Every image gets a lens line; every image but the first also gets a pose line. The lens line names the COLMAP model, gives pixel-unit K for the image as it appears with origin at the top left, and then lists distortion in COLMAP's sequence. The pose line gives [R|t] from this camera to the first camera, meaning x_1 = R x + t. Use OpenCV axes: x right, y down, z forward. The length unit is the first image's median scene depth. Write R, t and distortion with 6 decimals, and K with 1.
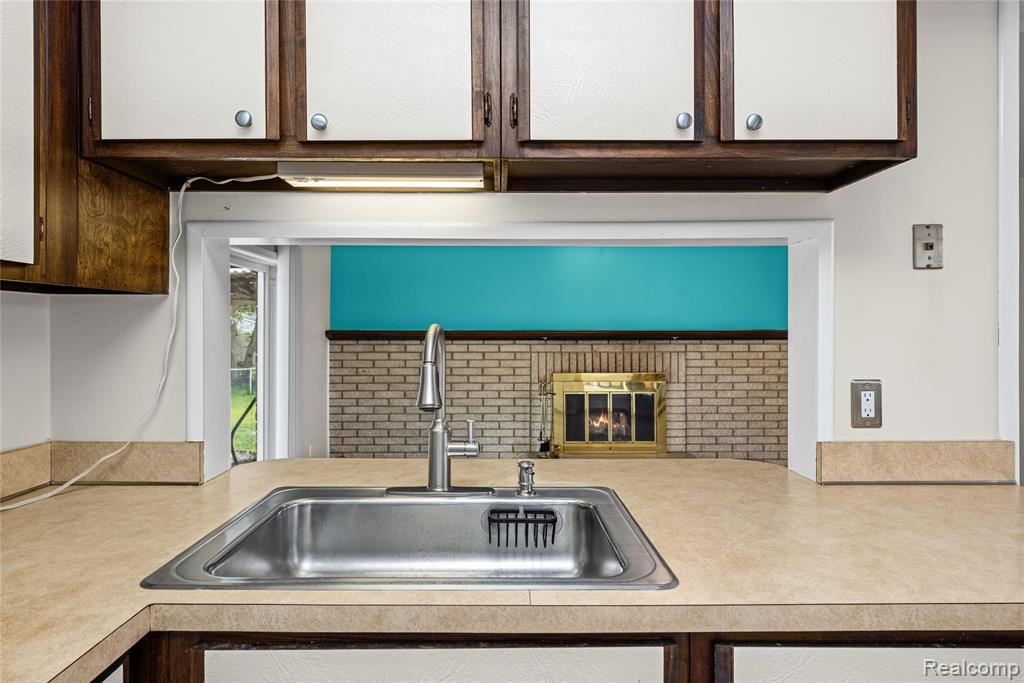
lens RADIAL K [[564.9, 0, 499.3], [0, 564.9, 325.9], [0, 0, 1]] dist [0.005890, -0.008831]
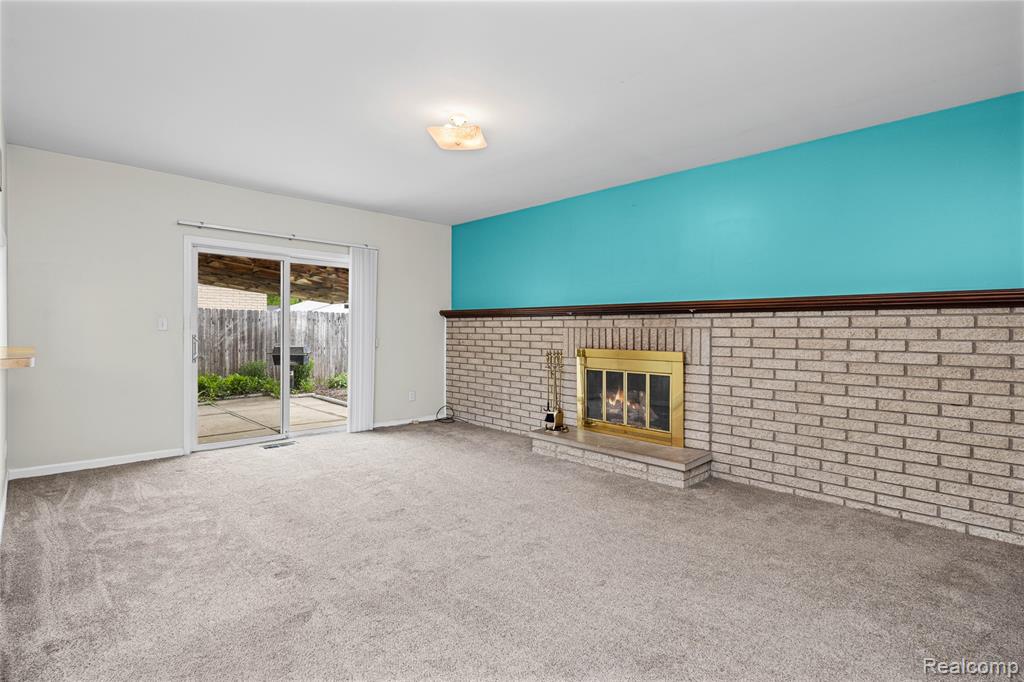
lens RADIAL K [[512.8, 0, 497.7], [0, 512.8, 329.1], [0, 0, 1]] dist [-0.003255, -0.001049]
pose [[0.669446, 0.005149, -0.742843, 0.673224], [0.003210, 0.999947, 0.009825, 0.040150], [0.742854, -0.008962, 0.669393, 0.283719]]
